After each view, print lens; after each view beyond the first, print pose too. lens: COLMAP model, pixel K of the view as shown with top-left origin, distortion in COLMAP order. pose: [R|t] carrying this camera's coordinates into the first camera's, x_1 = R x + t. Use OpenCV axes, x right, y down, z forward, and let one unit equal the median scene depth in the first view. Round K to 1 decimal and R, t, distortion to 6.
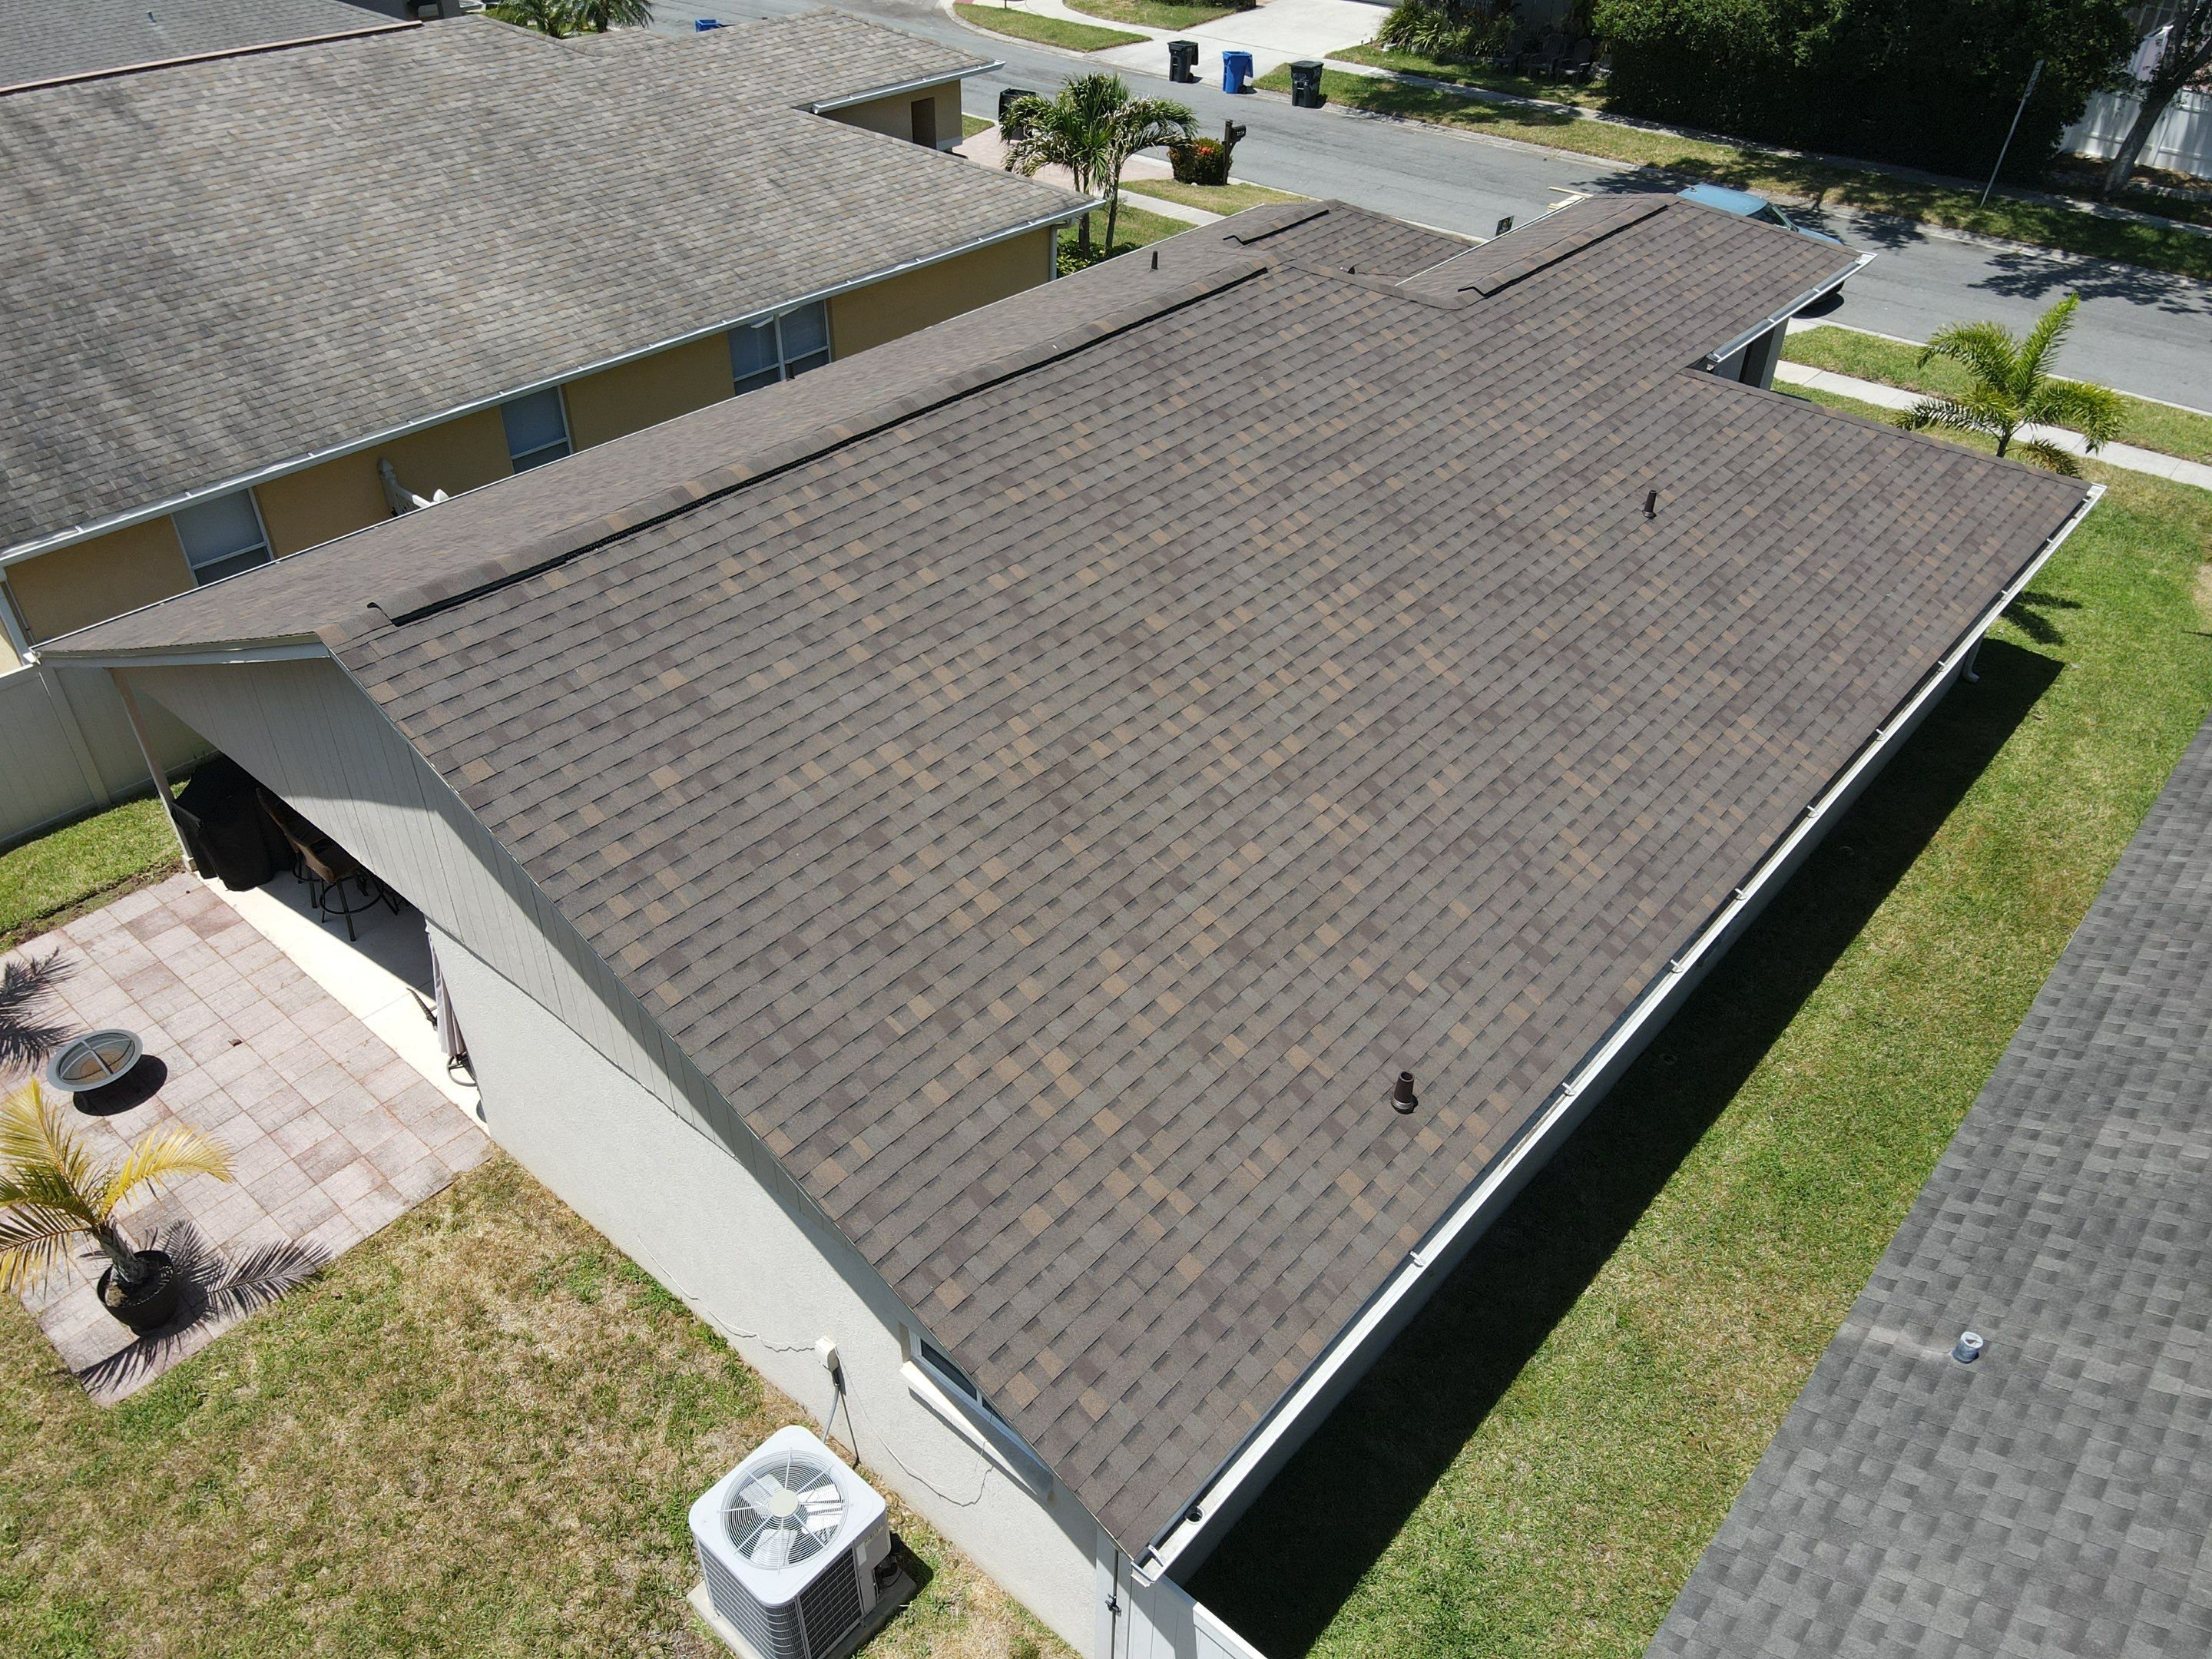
lens RADIAL K [[1625.9, 0, 1083.0], [0, 1625.9, 813.5], [0, 0, 1]] dist [0.001969, 0.019812]
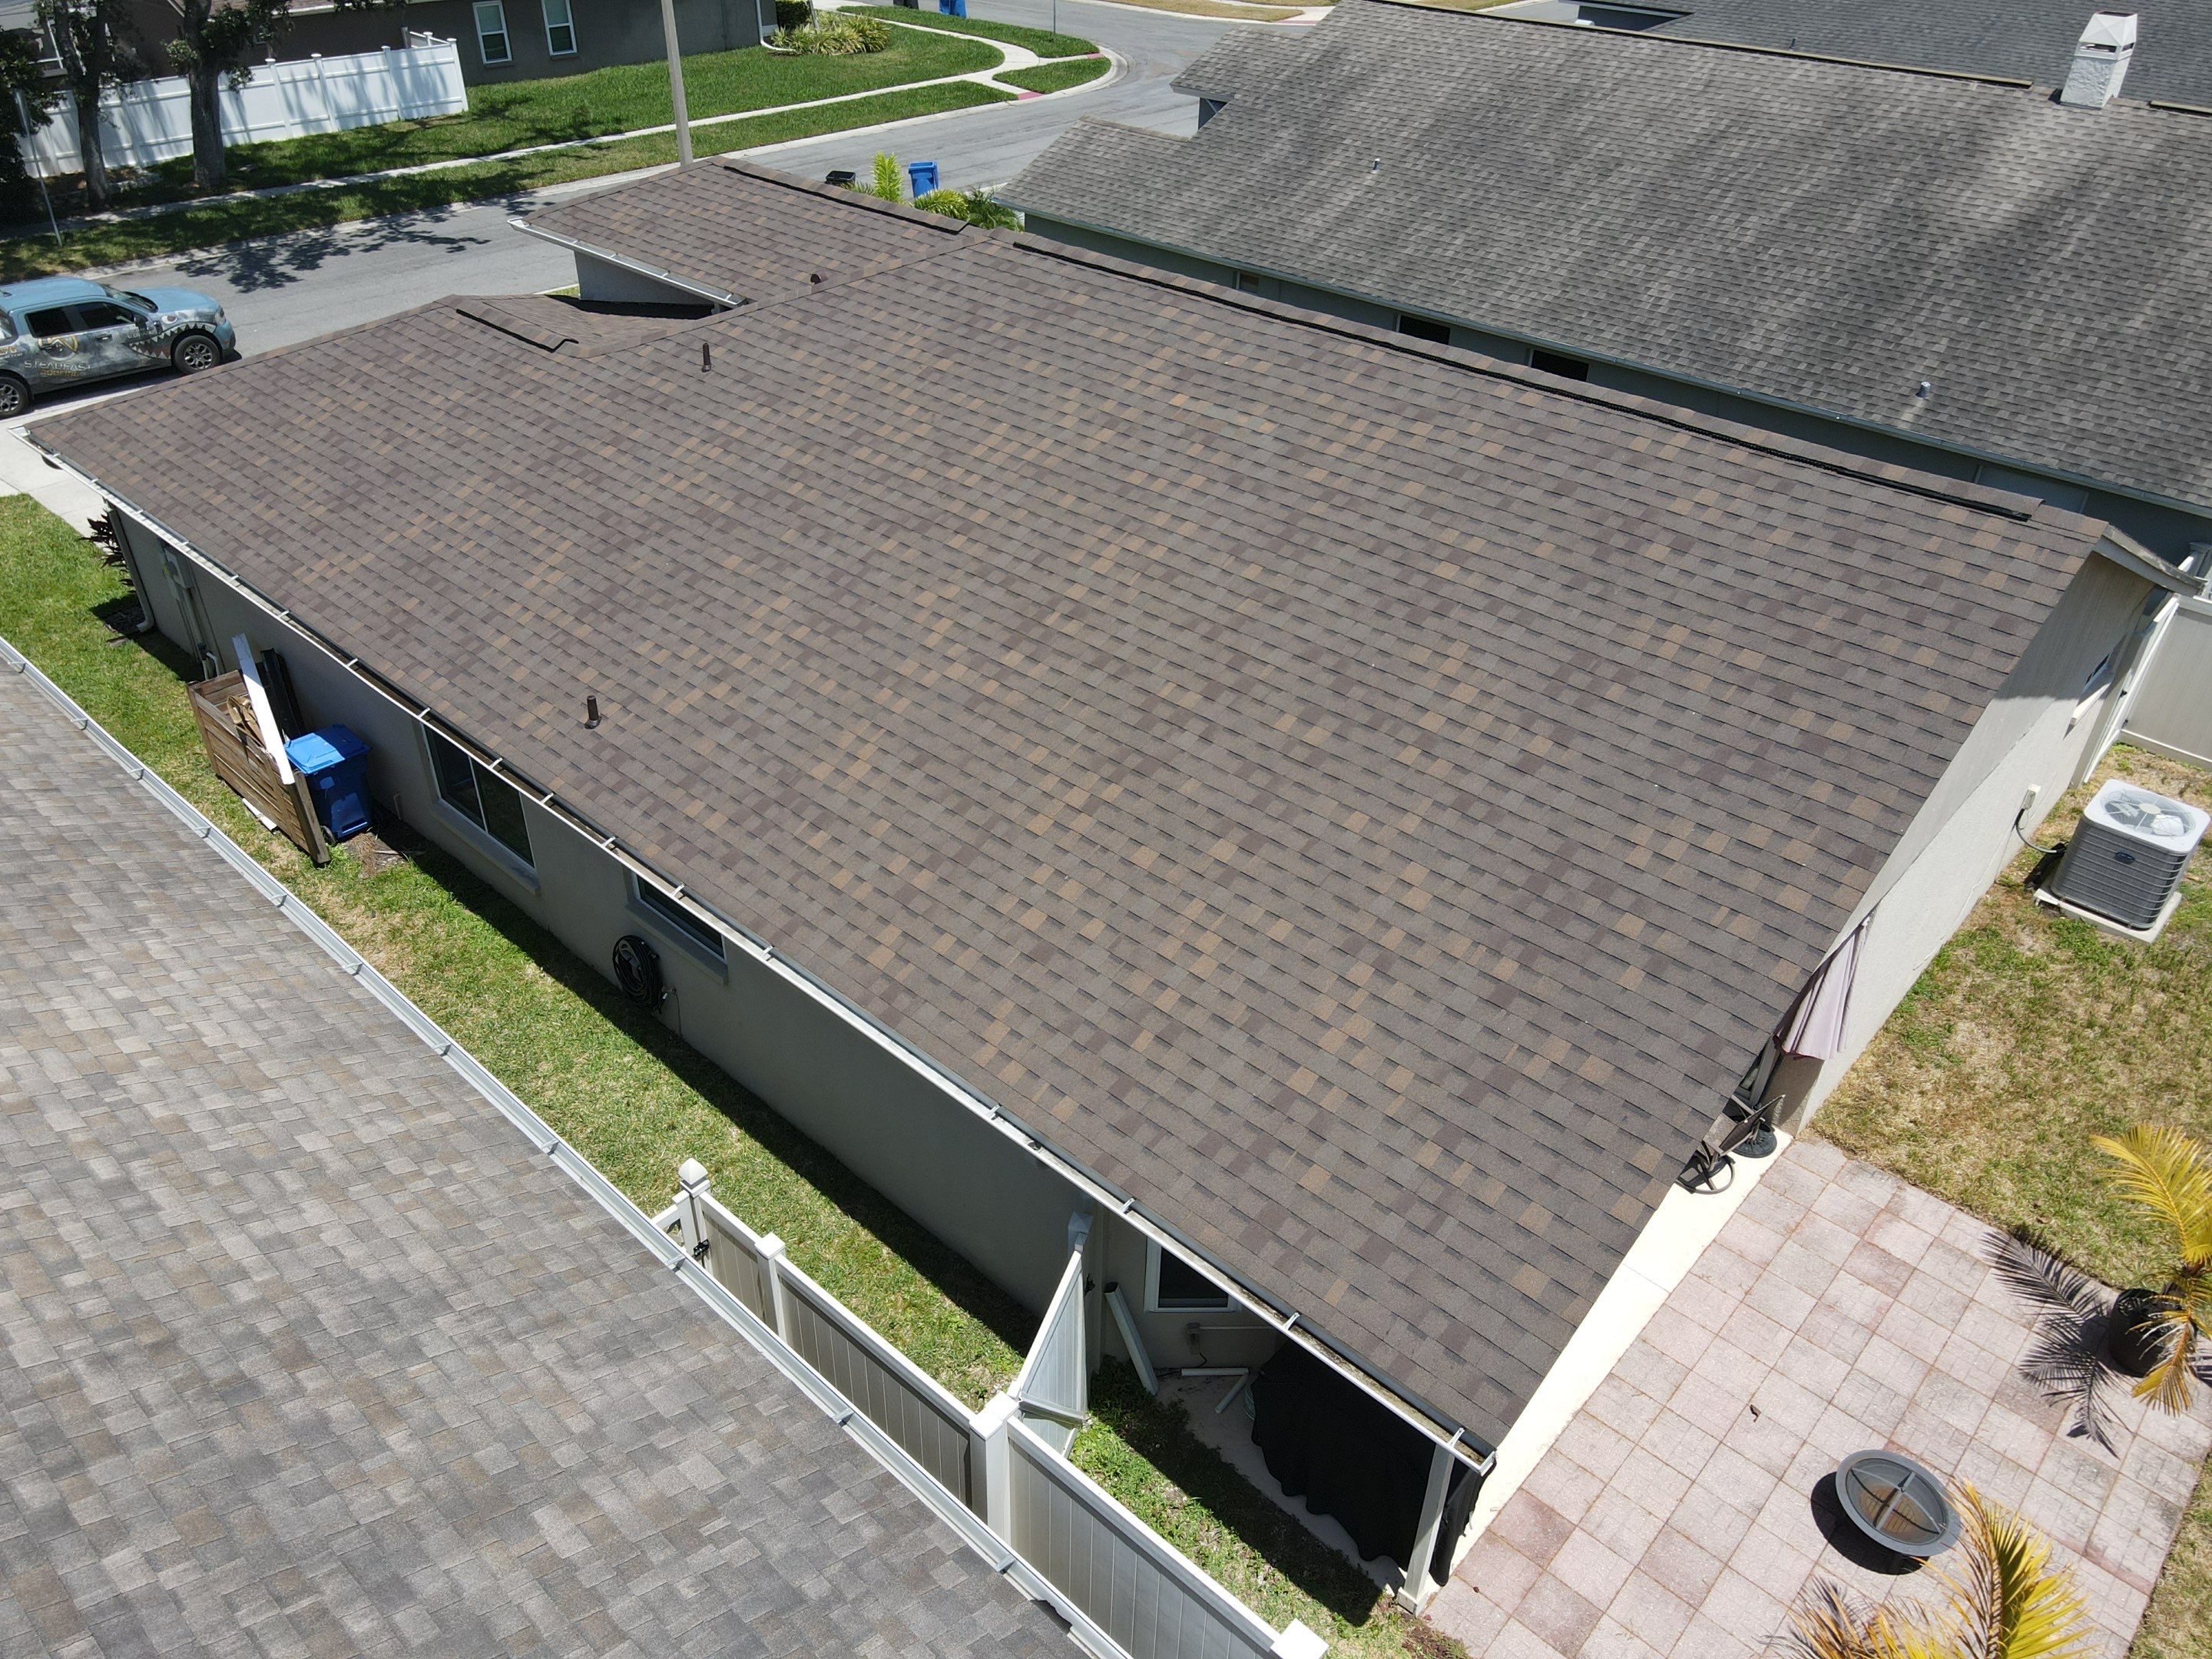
lens RADIAL K [[1625.9, 0, 1082.2], [0, 1625.9, 815.0], [0, 0, 1]] dist [0.001969, 0.019812]
pose [[0.029261, -0.568800, 0.821955, -0.863042], [0.582956, 0.677692, 0.448215, -0.495164], [-0.811977, 0.466048, 0.351415, 0.743185]]
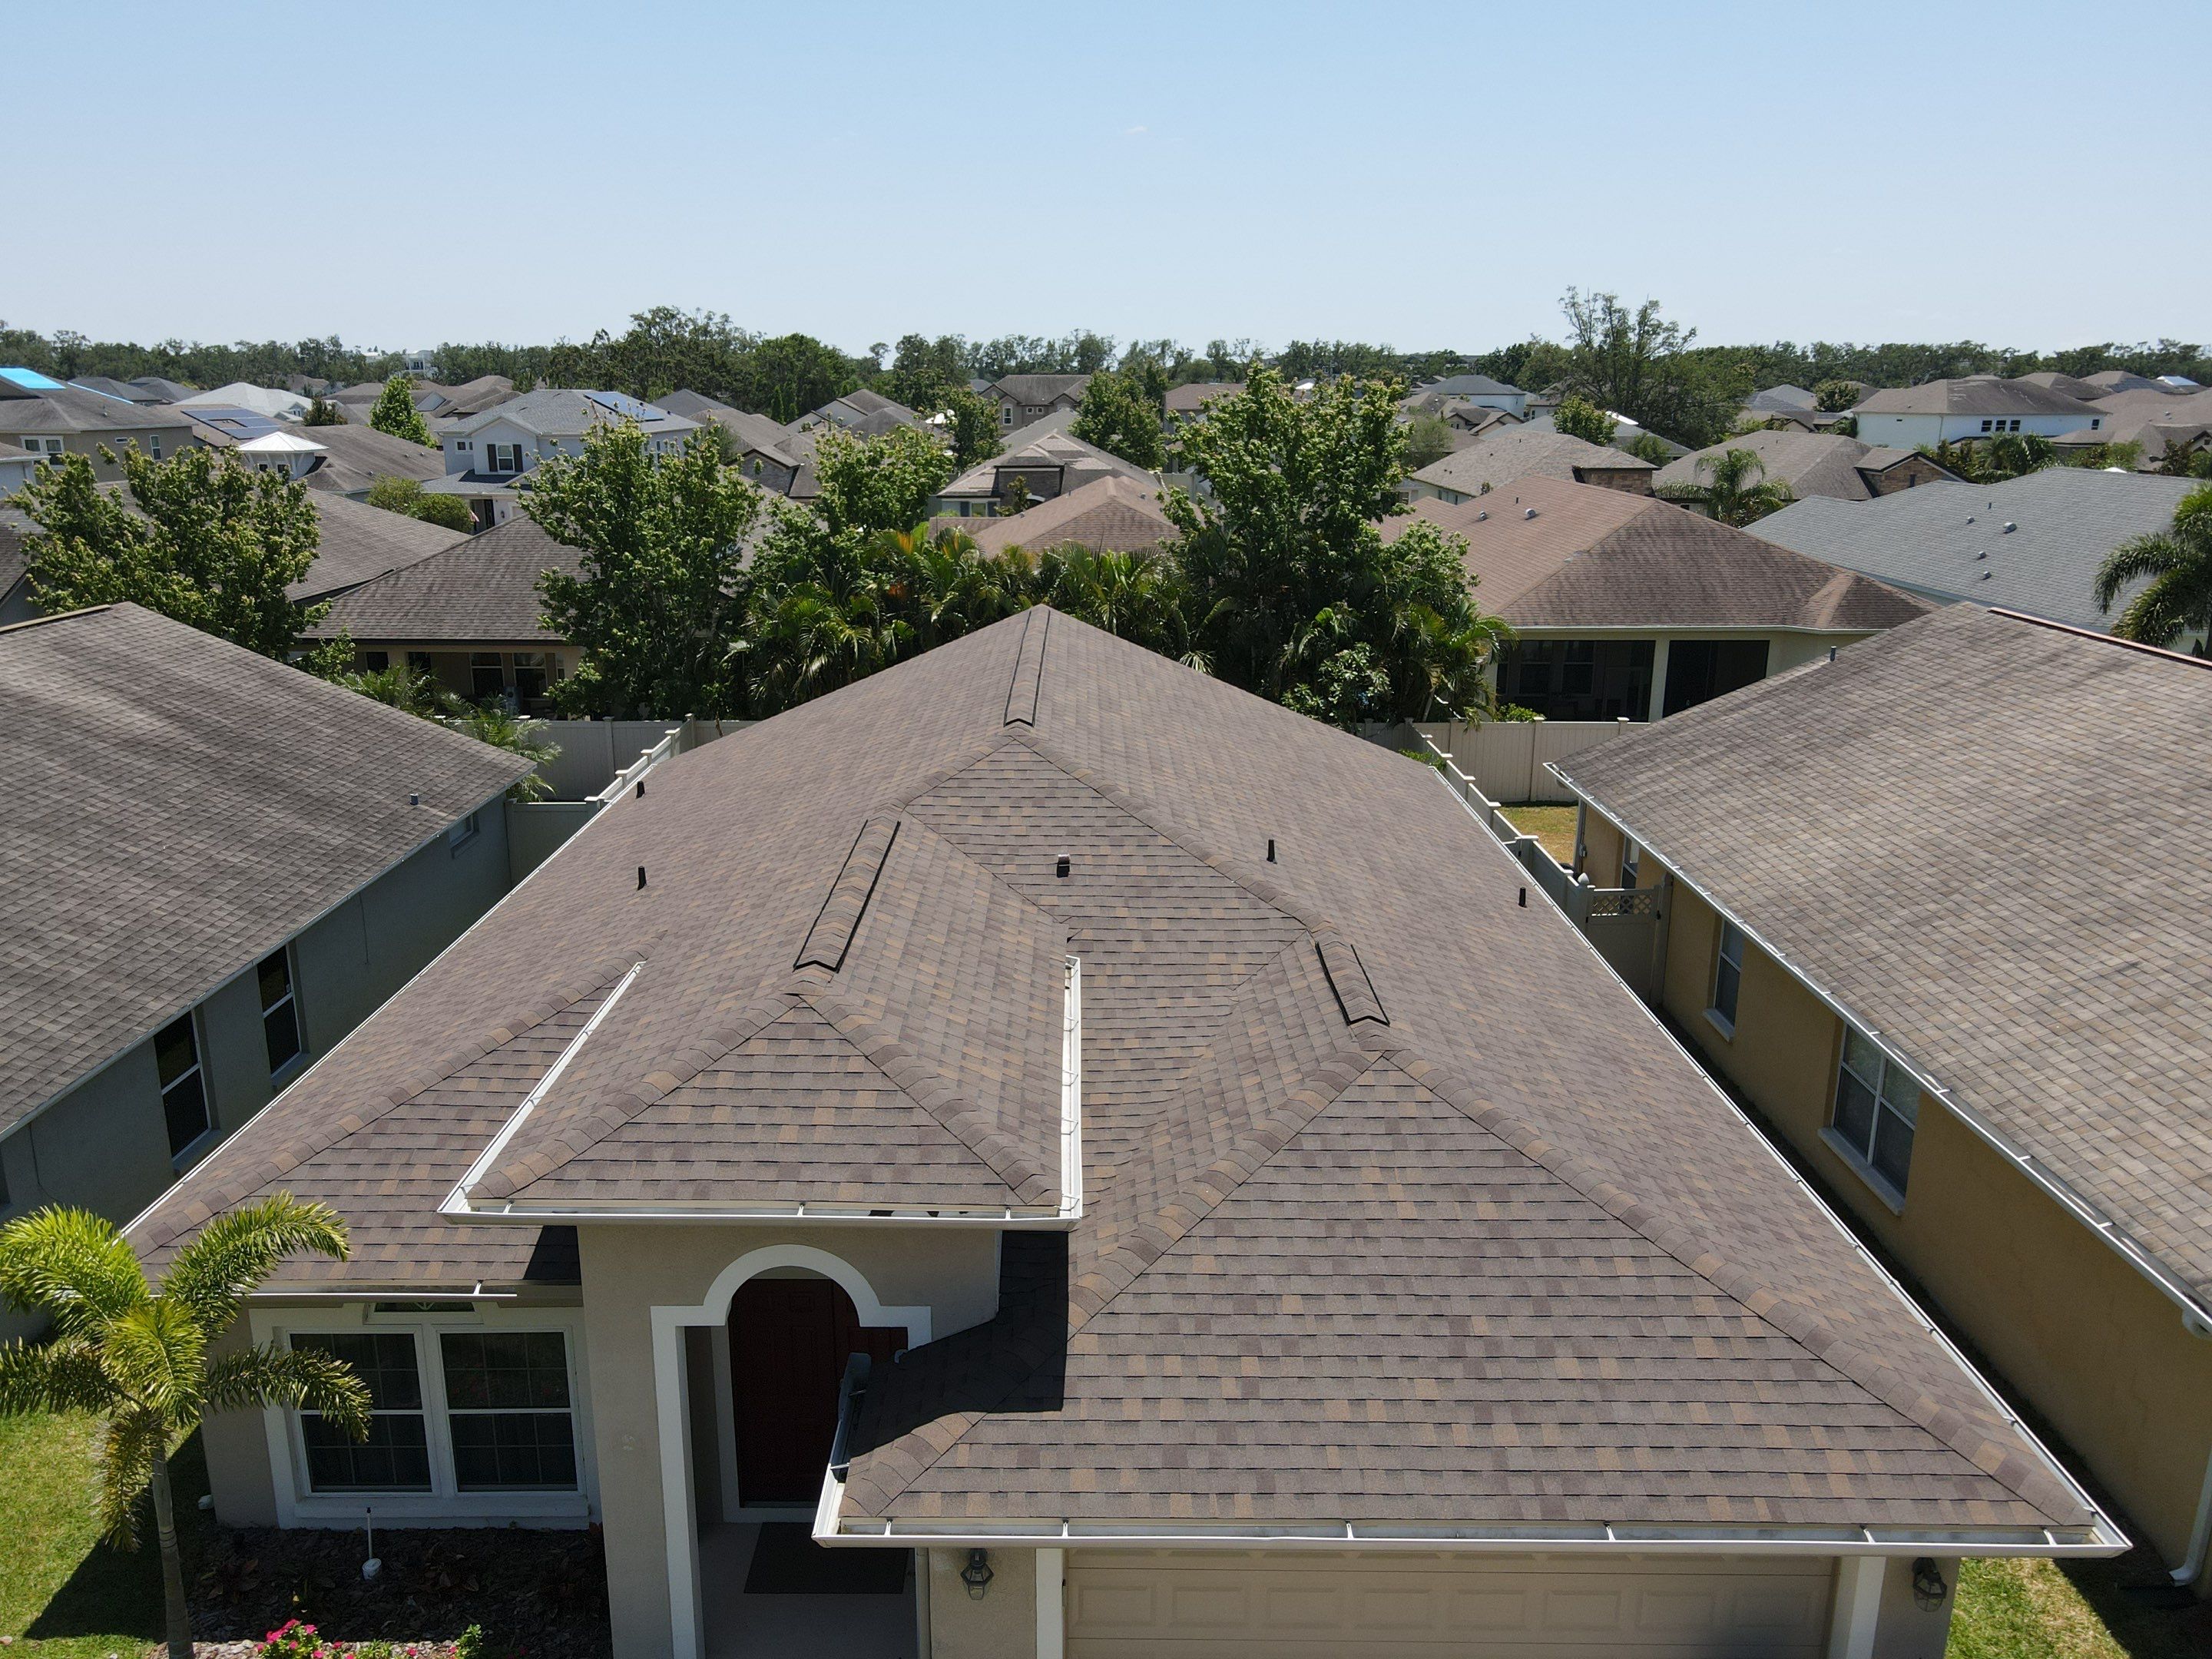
lens RADIAL K [[1625.9, 0, 1087.9], [0, 1625.9, 836.3], [0, 0, 1]] dist [0.001969, 0.019812]
pose [[-0.751557, 0.168363, -0.637821, 0.761288], [-0.398691, 0.654381, 0.642519, -0.975988], [0.525555, 0.737183, -0.424680, 1.477846]]
